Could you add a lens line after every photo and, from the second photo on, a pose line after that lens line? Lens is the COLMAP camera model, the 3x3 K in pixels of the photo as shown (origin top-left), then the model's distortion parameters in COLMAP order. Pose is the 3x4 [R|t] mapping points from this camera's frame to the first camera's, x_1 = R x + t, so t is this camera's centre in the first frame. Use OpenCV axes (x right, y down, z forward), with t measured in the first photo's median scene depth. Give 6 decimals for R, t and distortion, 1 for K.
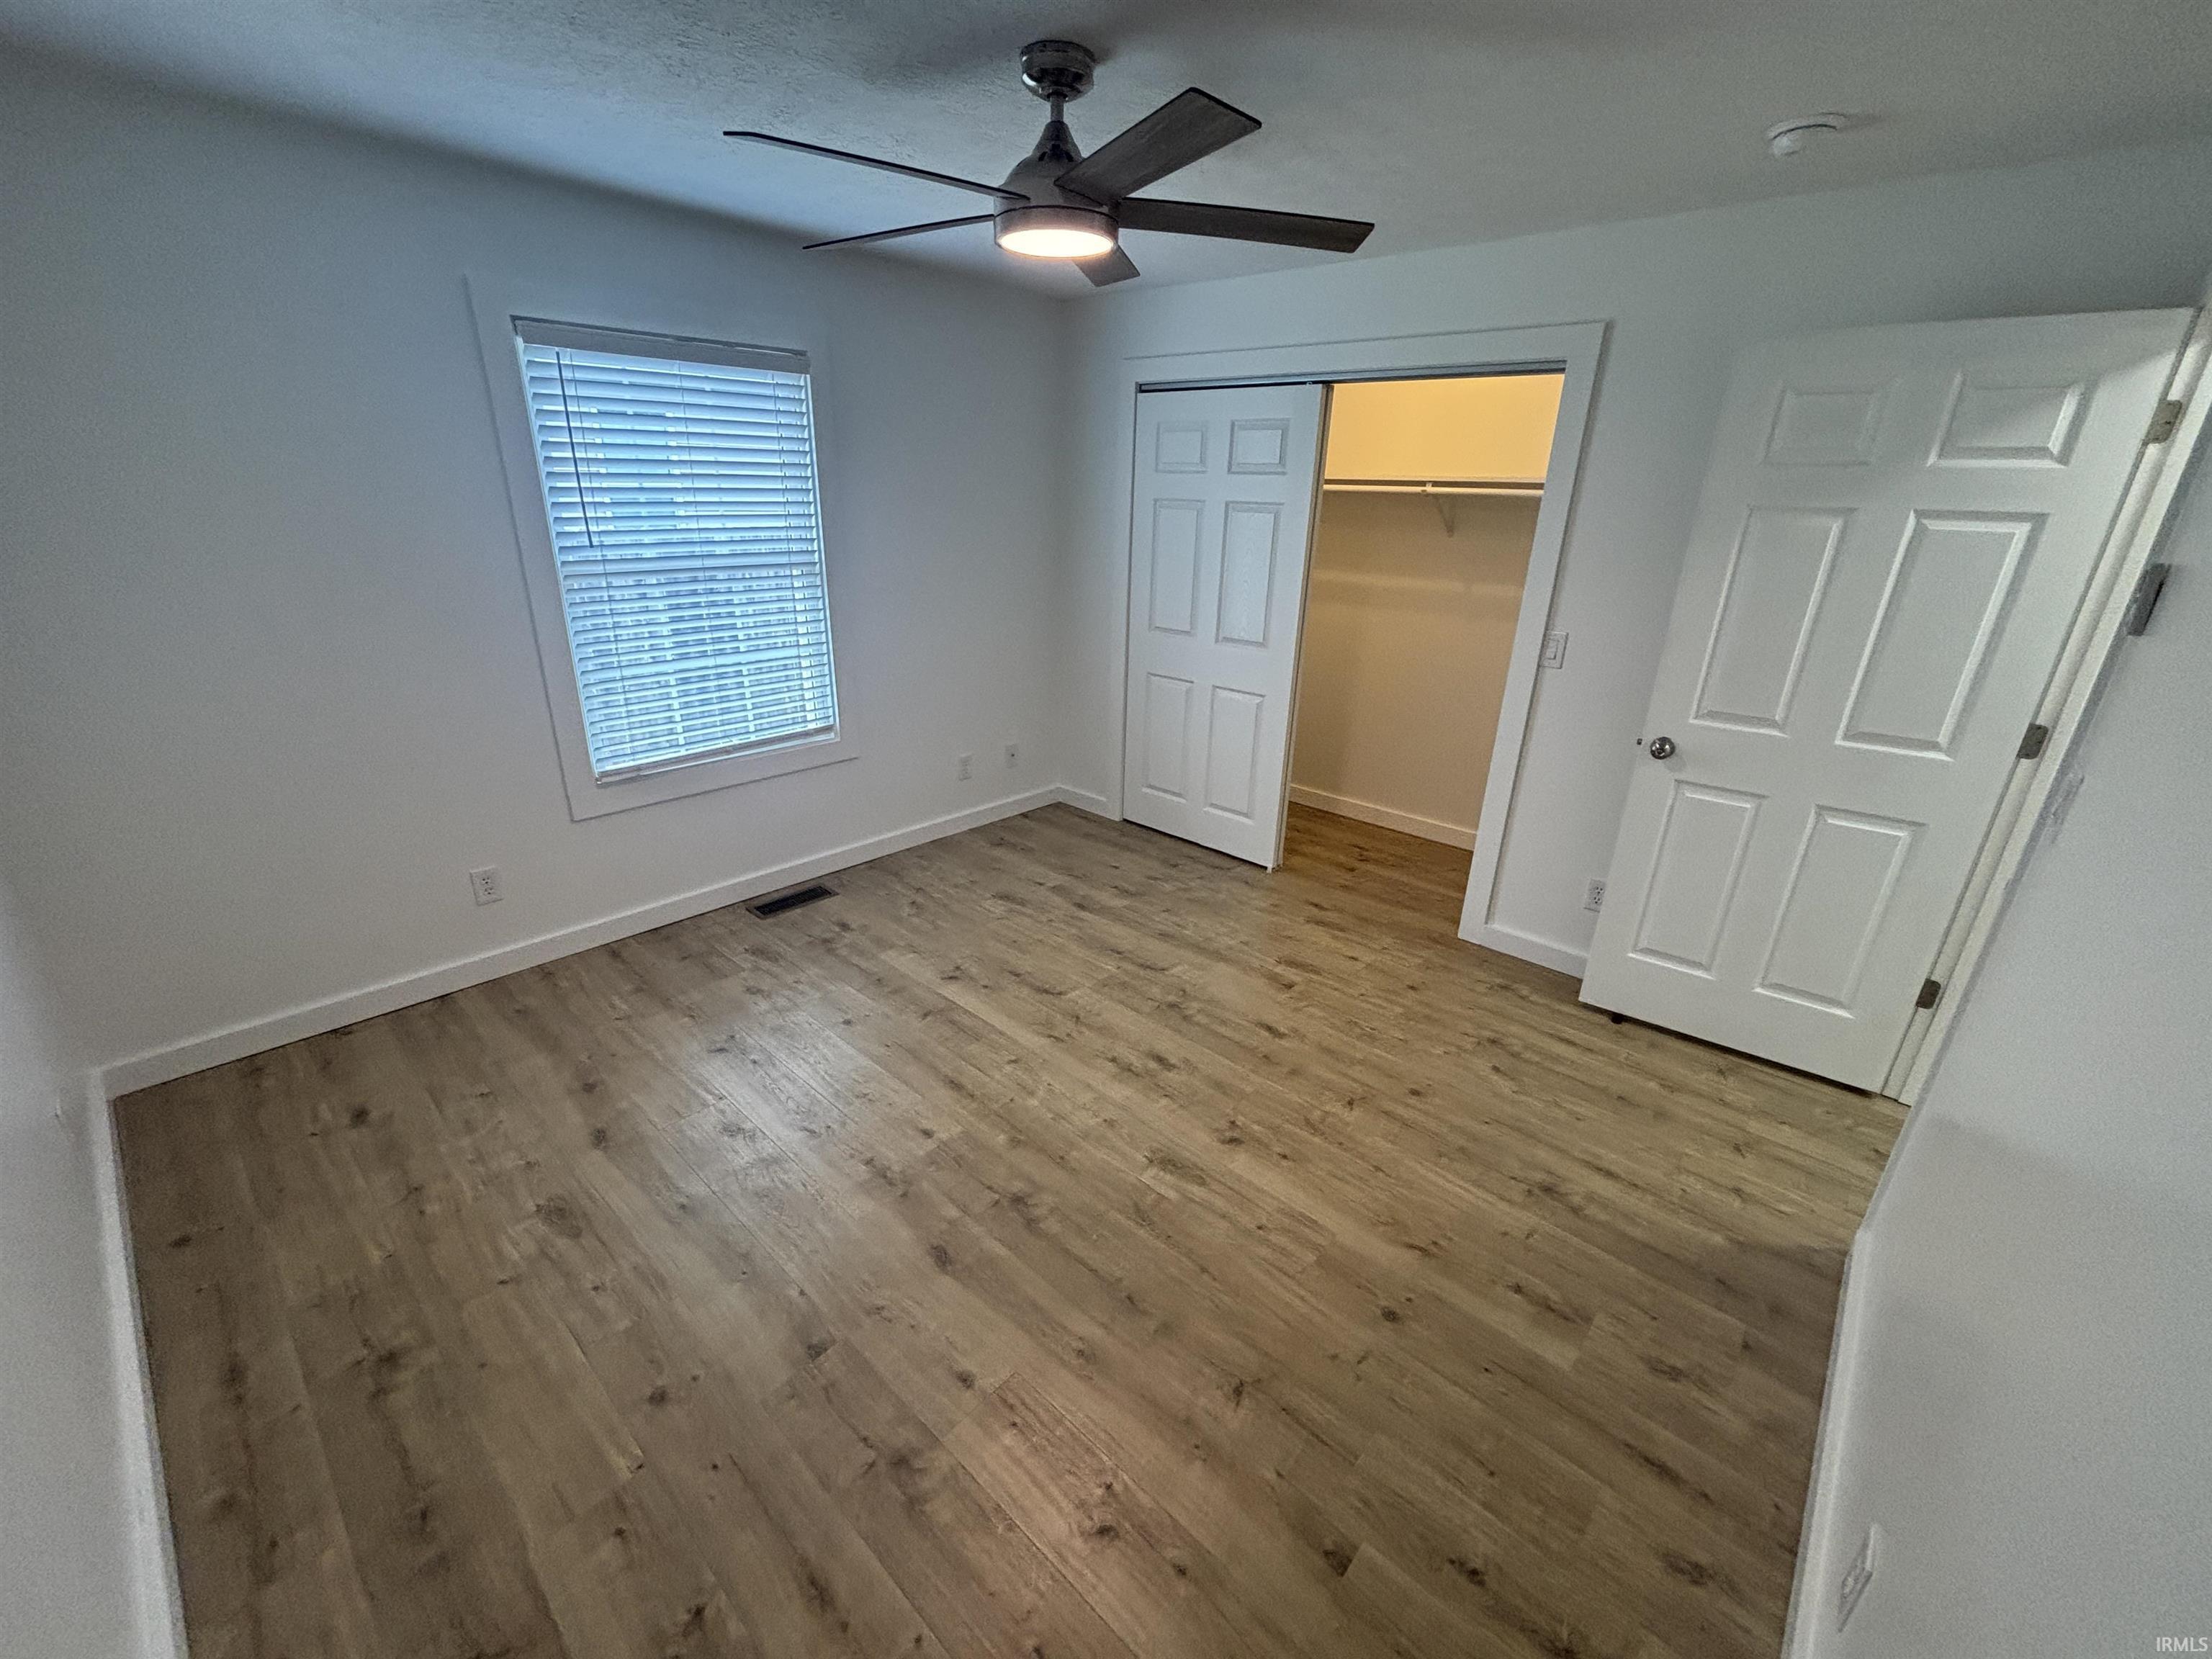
lens RADIAL K [[893.2, 0, 1104.4], [0, 893.2, 846.3], [0, 0, 1]] dist [0.002131, -0.000512]
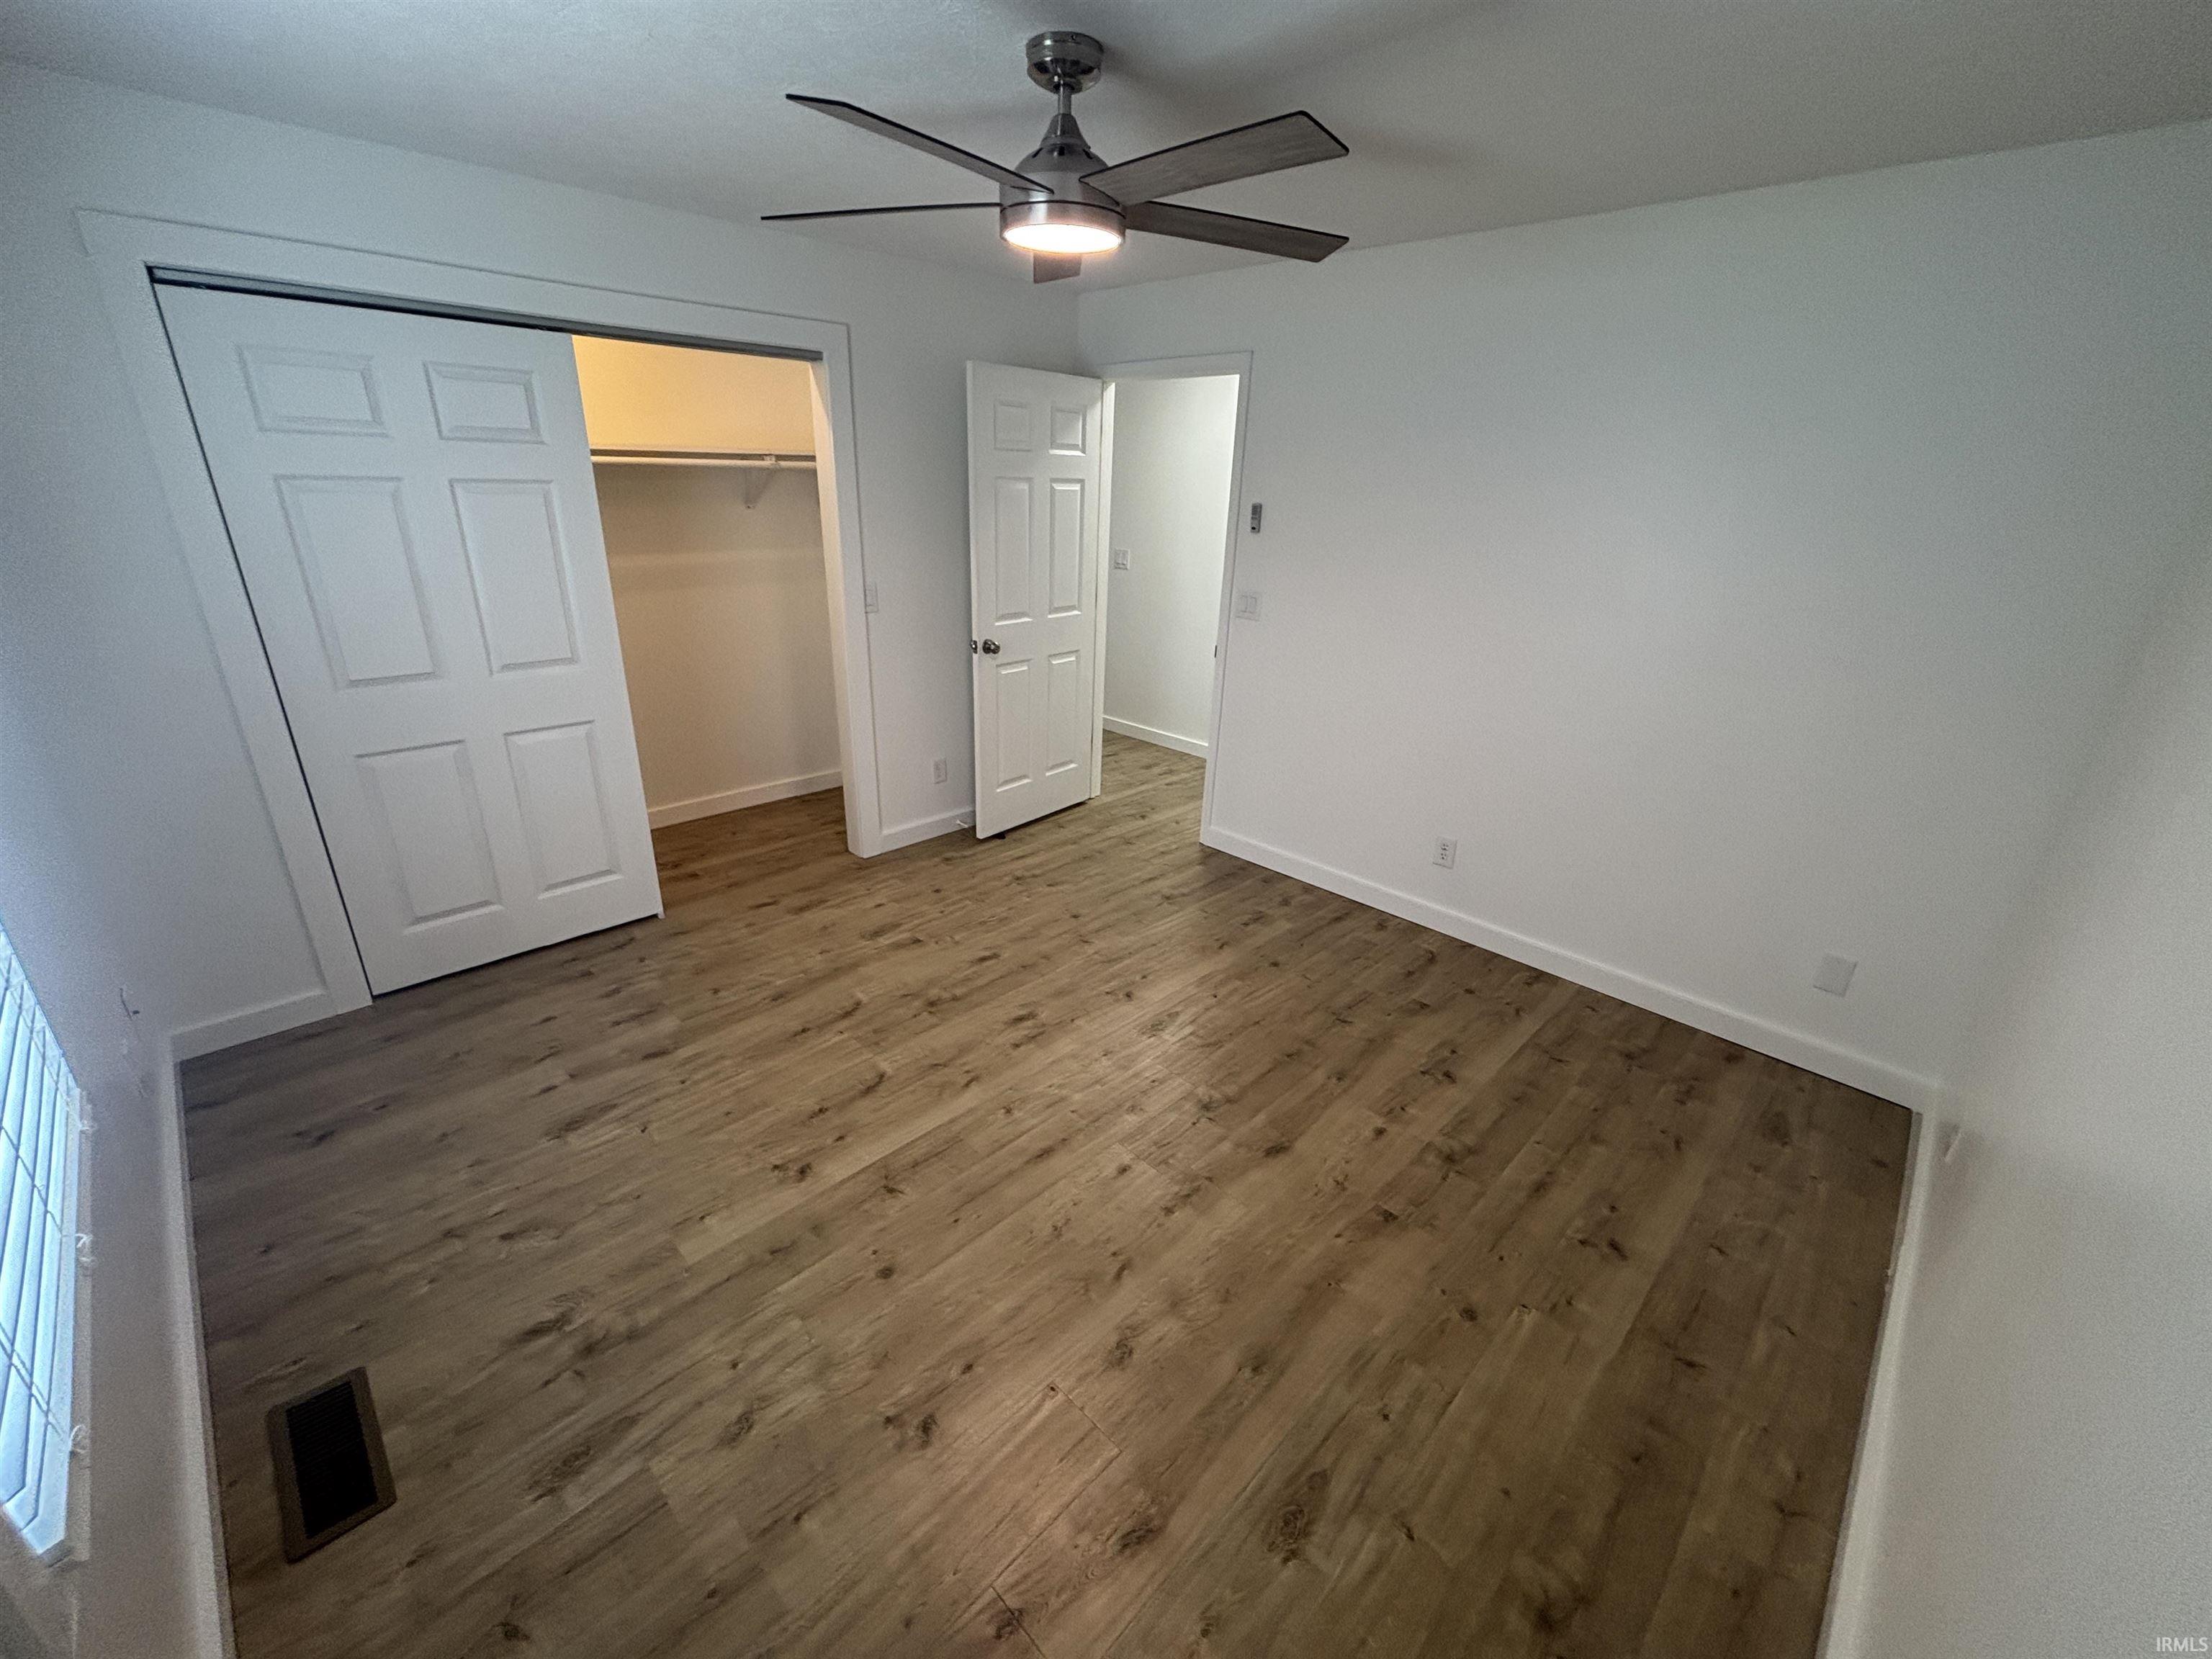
lens RADIAL K [[893.2, 0, 1106.4], [0, 893.2, 840.6], [0, 0, 1]] dist [0.002131, -0.000512]
pose [[0.037036, -0.403640, 0.914168, -0.771226], [0.348222, 0.862672, 0.366795, -0.280474], [-0.936680, 0.304749, 0.172507, 0.619963]]
